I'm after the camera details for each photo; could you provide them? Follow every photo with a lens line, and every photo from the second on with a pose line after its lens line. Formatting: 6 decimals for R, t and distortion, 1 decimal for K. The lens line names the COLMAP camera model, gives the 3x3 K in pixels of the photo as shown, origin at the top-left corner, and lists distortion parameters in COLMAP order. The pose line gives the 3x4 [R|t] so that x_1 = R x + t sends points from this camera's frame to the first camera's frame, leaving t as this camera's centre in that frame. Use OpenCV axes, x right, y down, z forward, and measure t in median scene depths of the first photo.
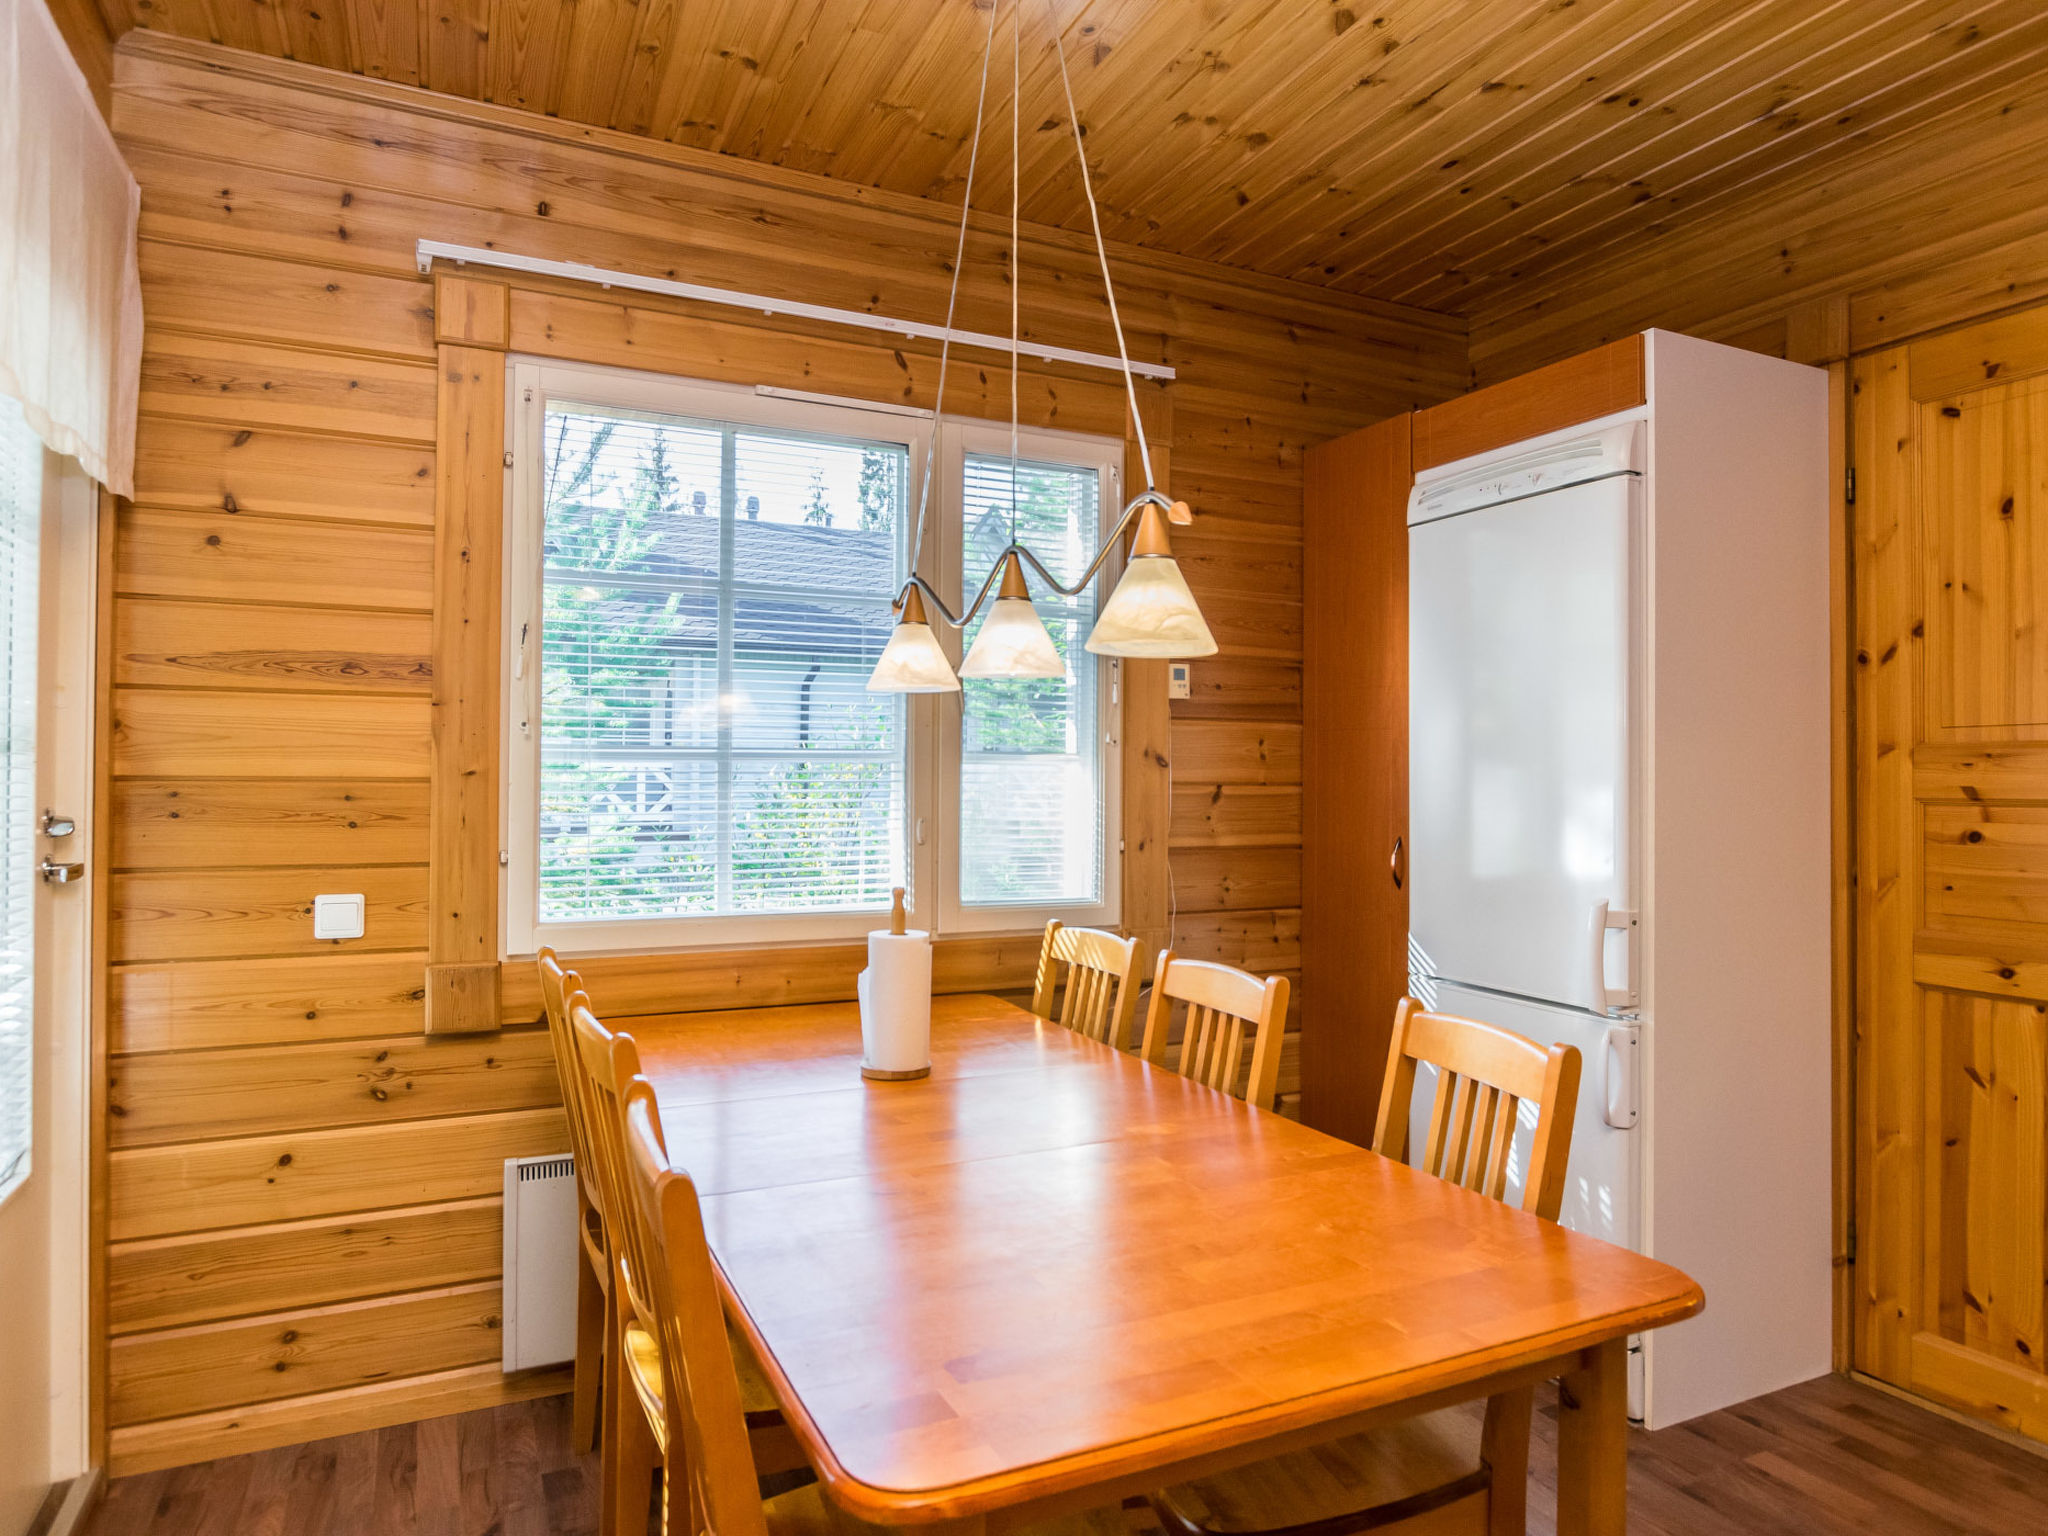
lens RADIAL K [[1236.5, 0, 1031.5], [0, 1236.5, 762.8], [0, 0, 1]] dist [-0.020527, 0.003629]
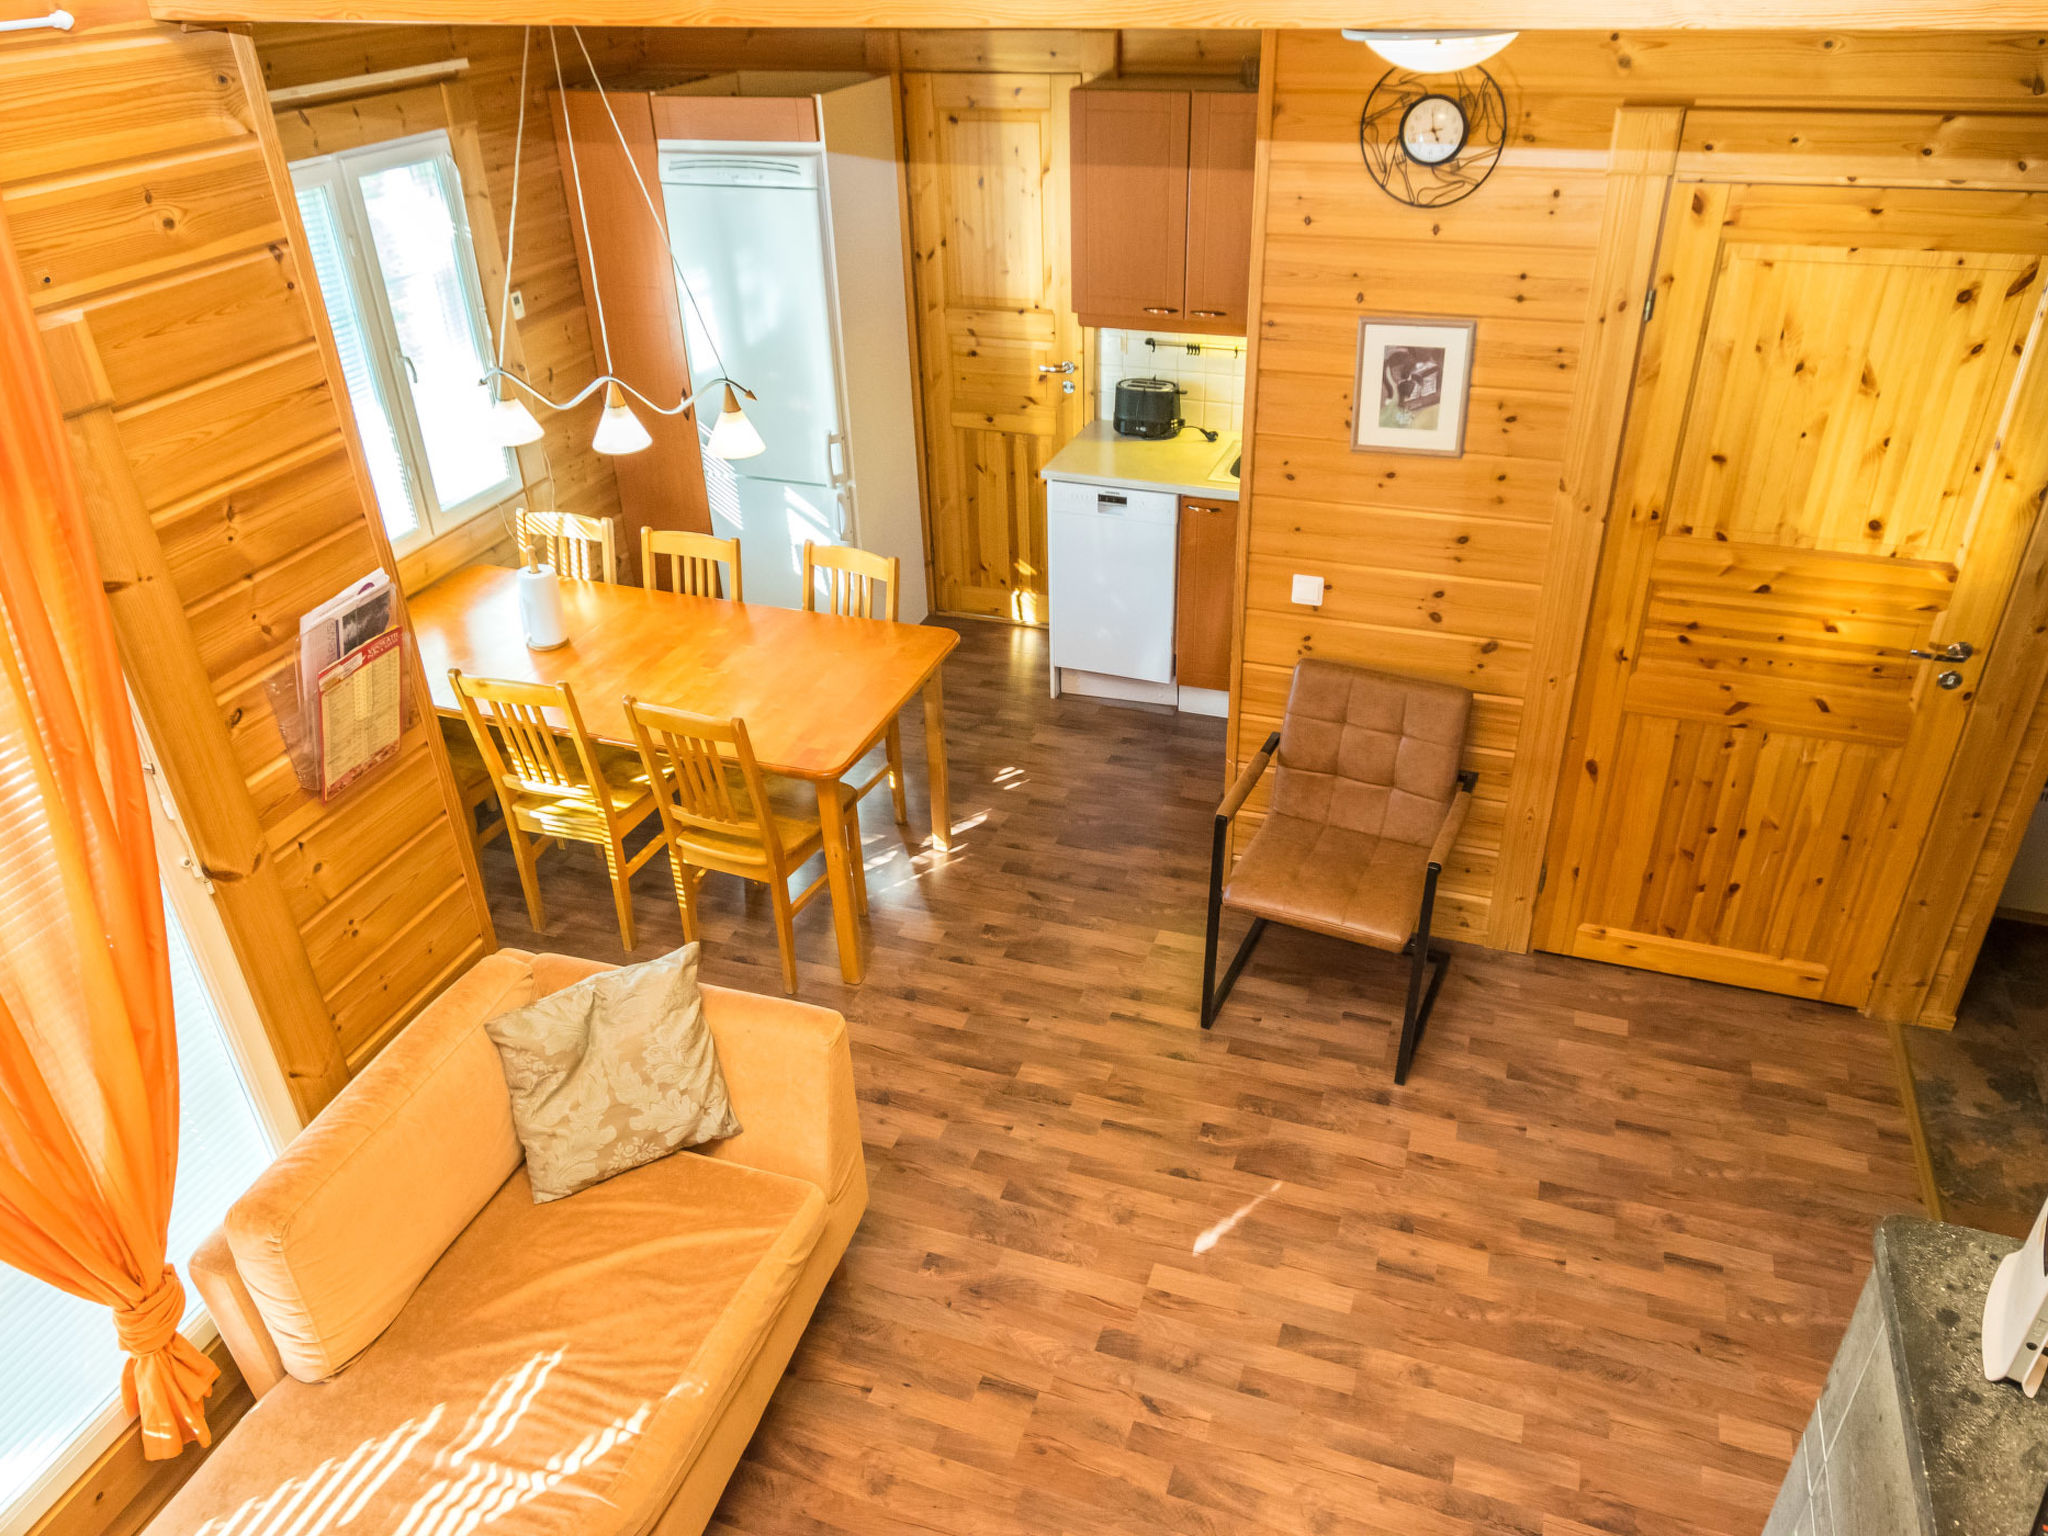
lens RADIAL K [[1468.2, 0, 1014.2], [0, 1468.2, 762.0], [0, 0, 1]] dist [-0.002959, 0.010787]
pose [[0.715045, -0.385431, 0.583227, -0.824116], [0.027374, 0.849077, 0.527560, -0.625164], [-0.698542, -0.361264, 0.617679, -0.756623]]
